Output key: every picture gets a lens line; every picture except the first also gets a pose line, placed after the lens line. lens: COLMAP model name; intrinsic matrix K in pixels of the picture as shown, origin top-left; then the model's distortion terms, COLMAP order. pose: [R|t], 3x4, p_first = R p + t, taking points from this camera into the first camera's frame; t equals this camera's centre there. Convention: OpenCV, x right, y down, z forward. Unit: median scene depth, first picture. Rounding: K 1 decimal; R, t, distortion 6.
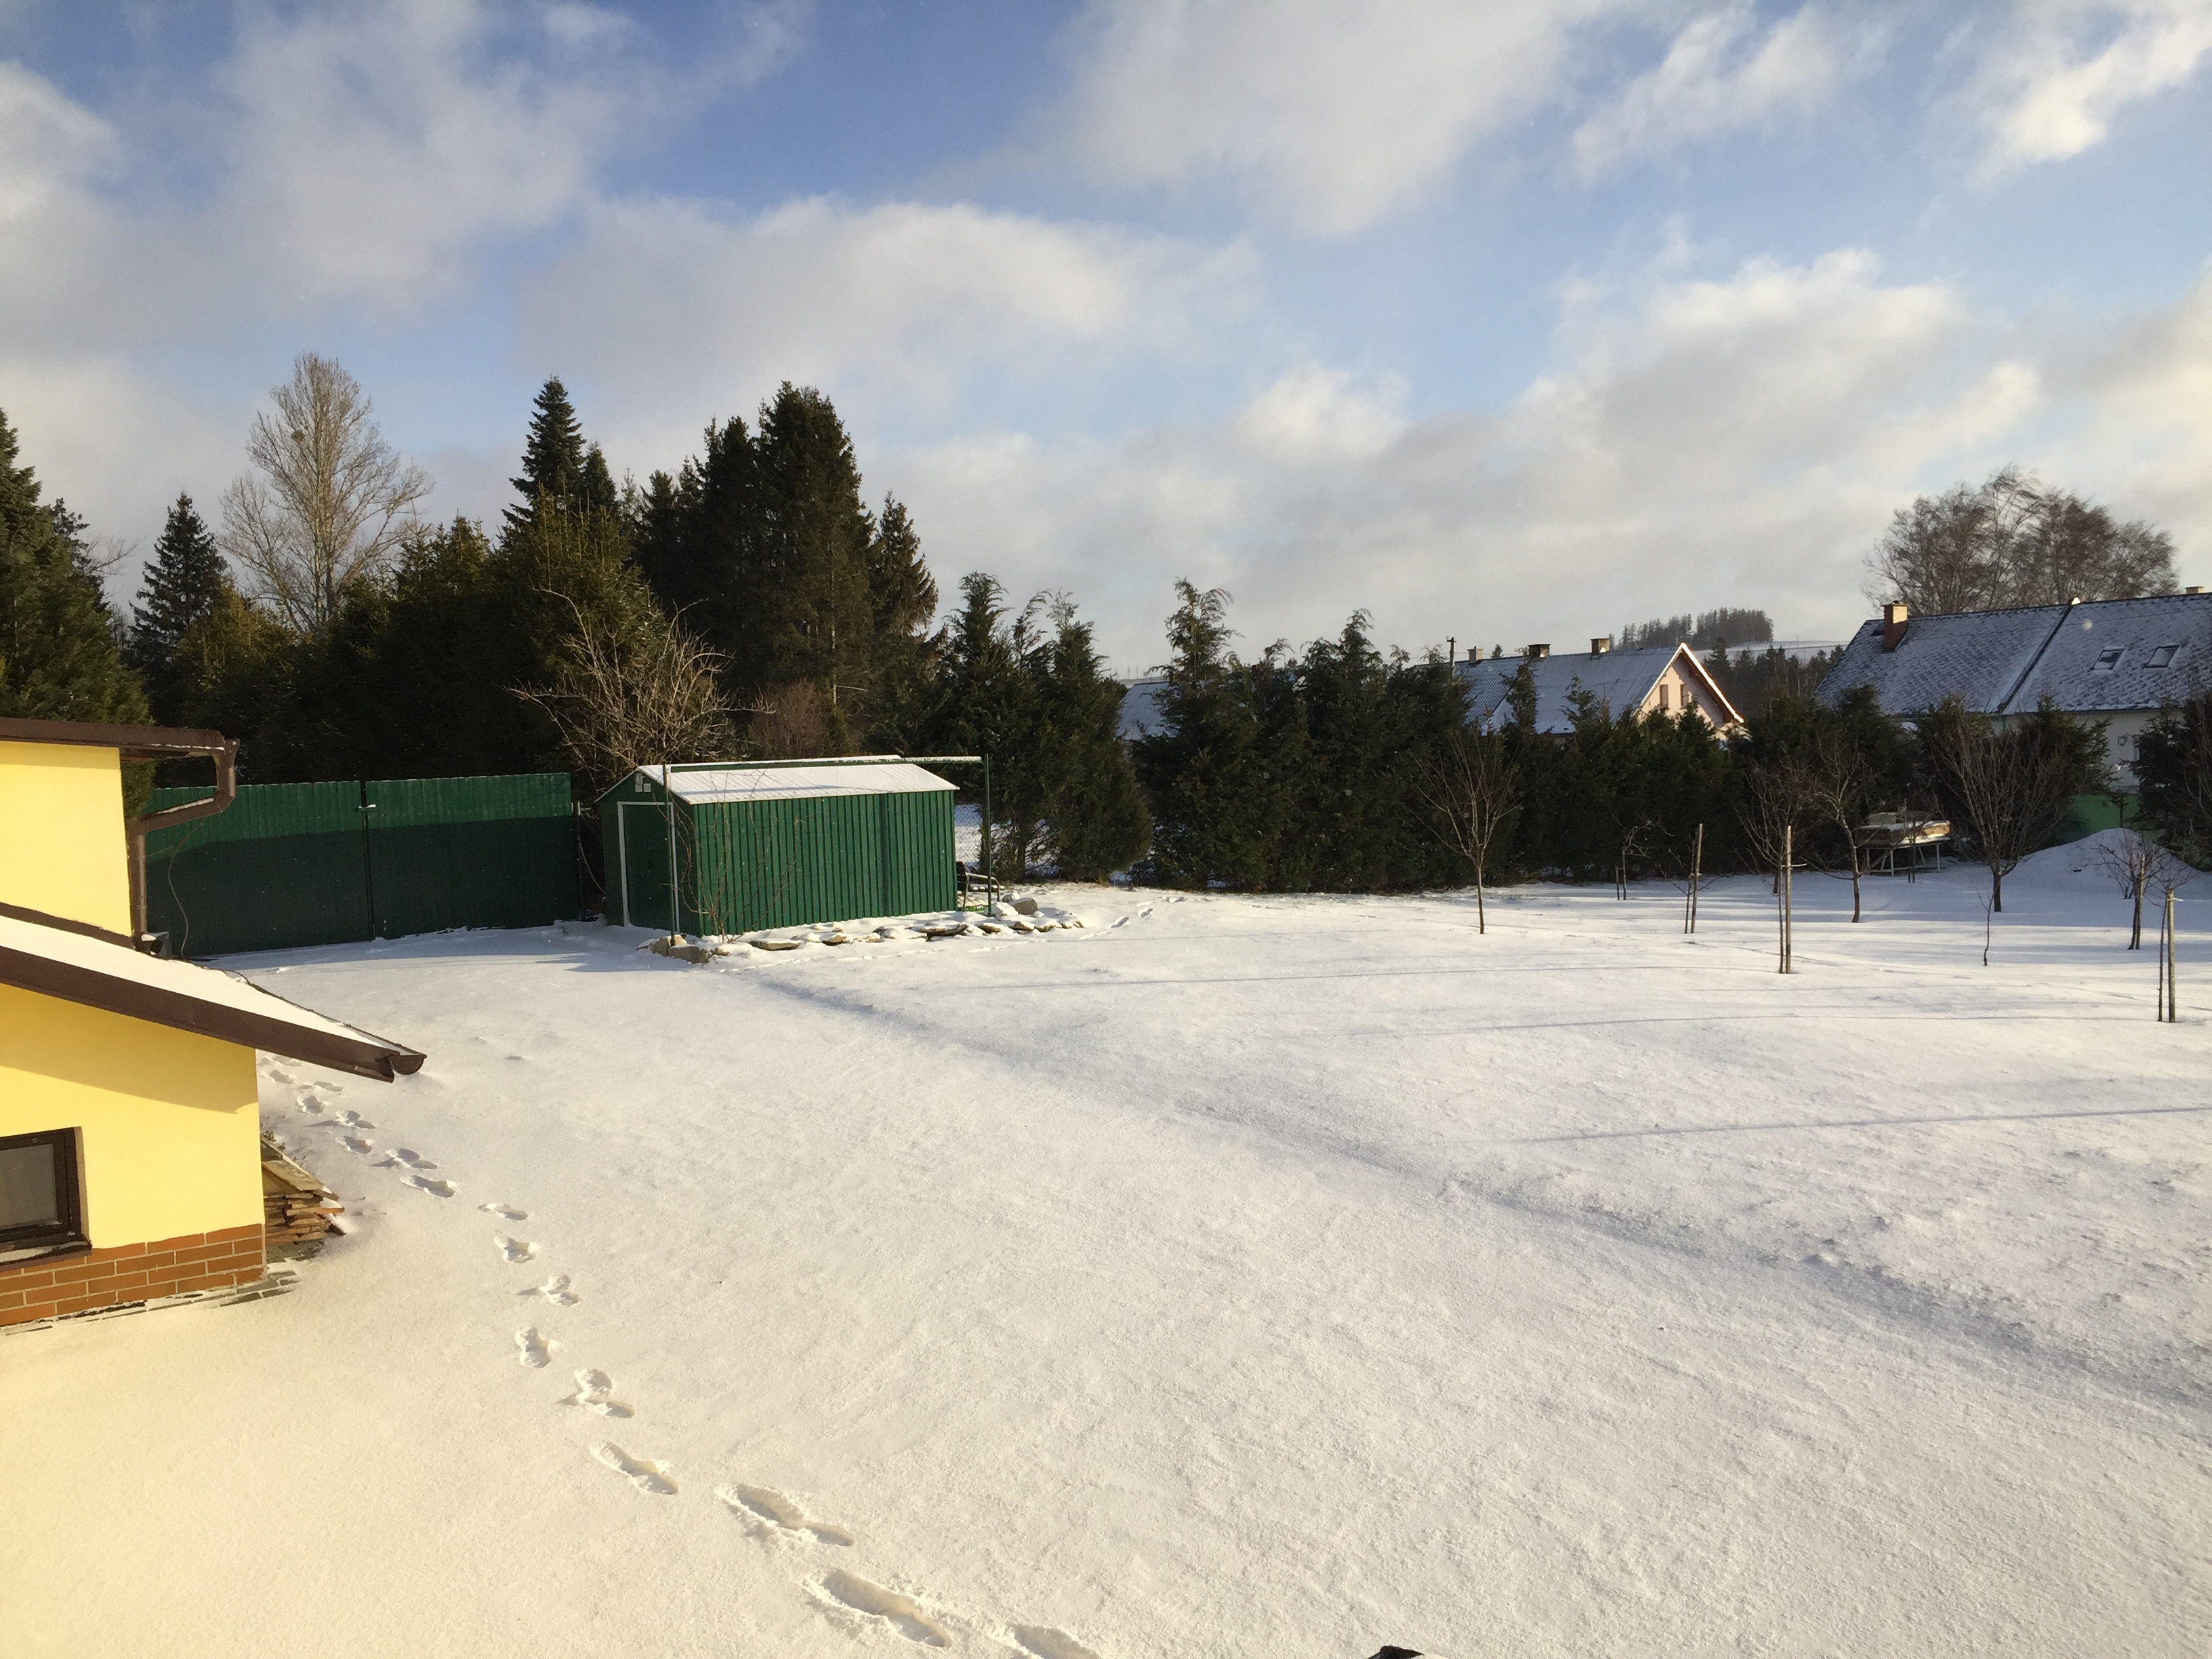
lens RADIAL K [[1877.7, 0, 1115.3], [0, 1877.7, 830.4], [0, 0, 1]] dist [0.074168, -0.083277]
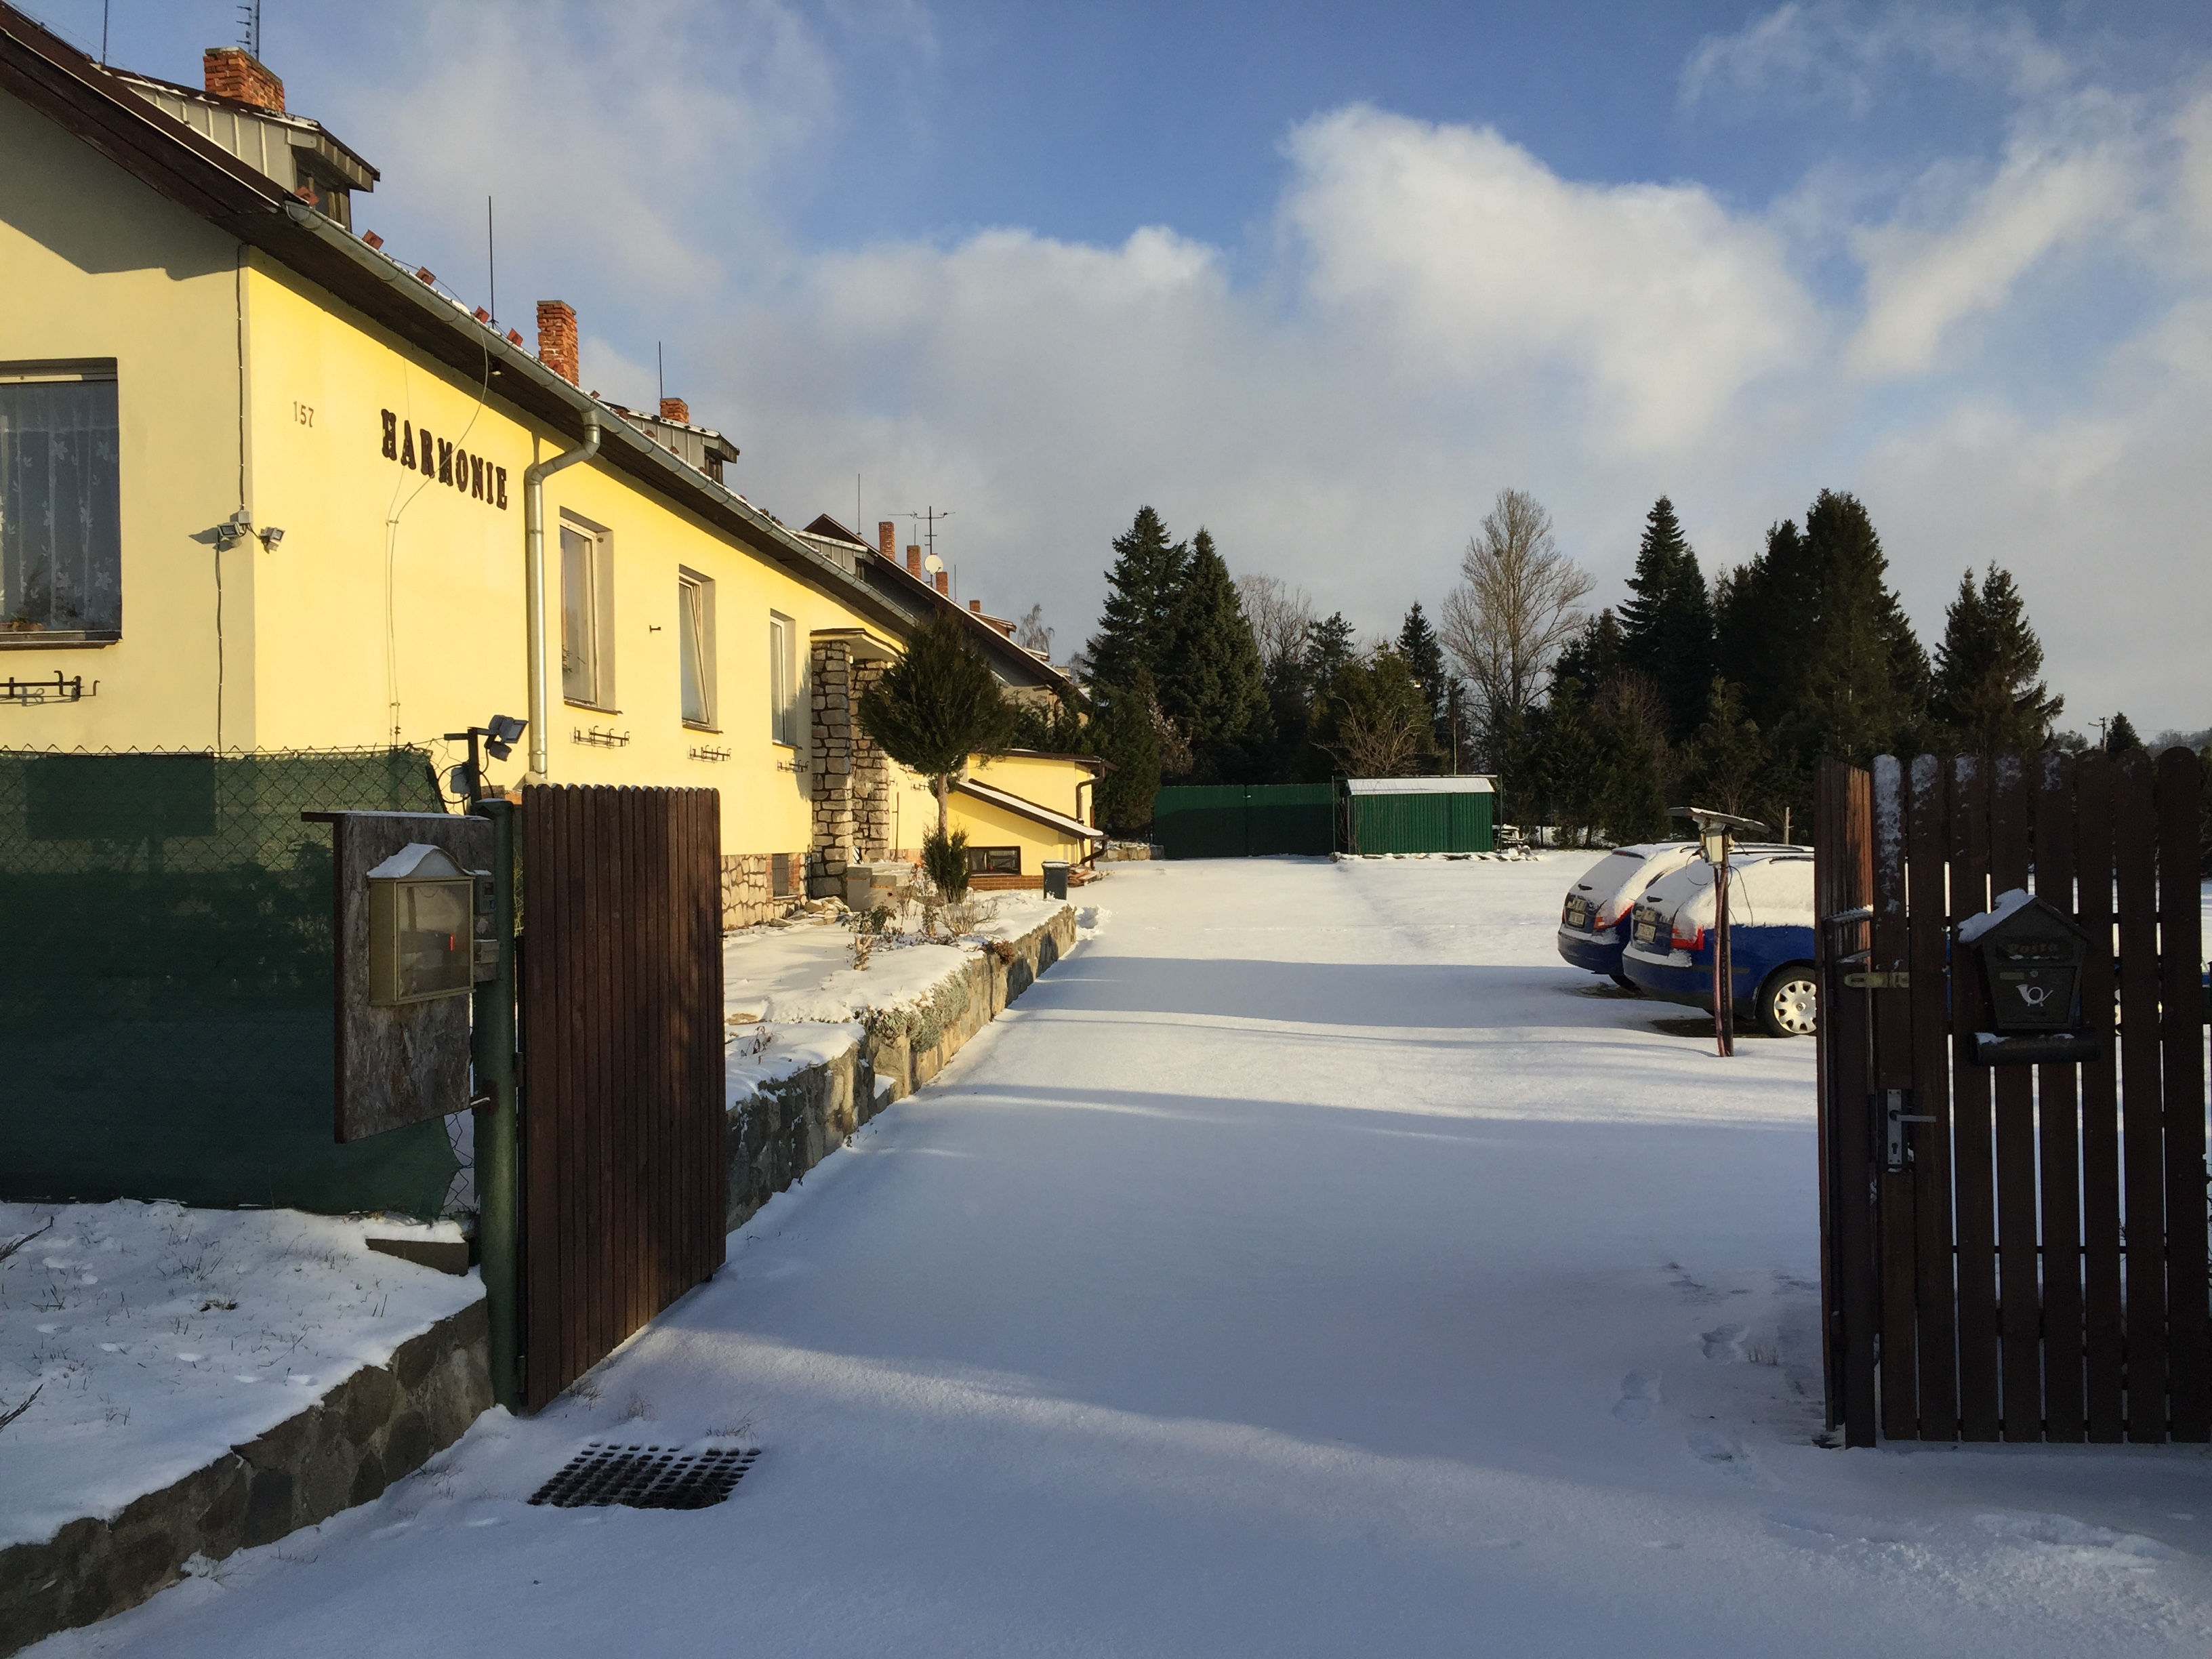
lens RADIAL K [[1877.7, 0, 1095.5], [0, 1877.7, 824.8], [0, 0, 1]] dist [0.074168, -0.083277]
pose [[0.778220, 0.020777, -0.627648, 0.198991], [-0.041975, 0.998938, -0.018978, 0.016255], [0.626588, 0.041114, 0.778266, -0.194306]]
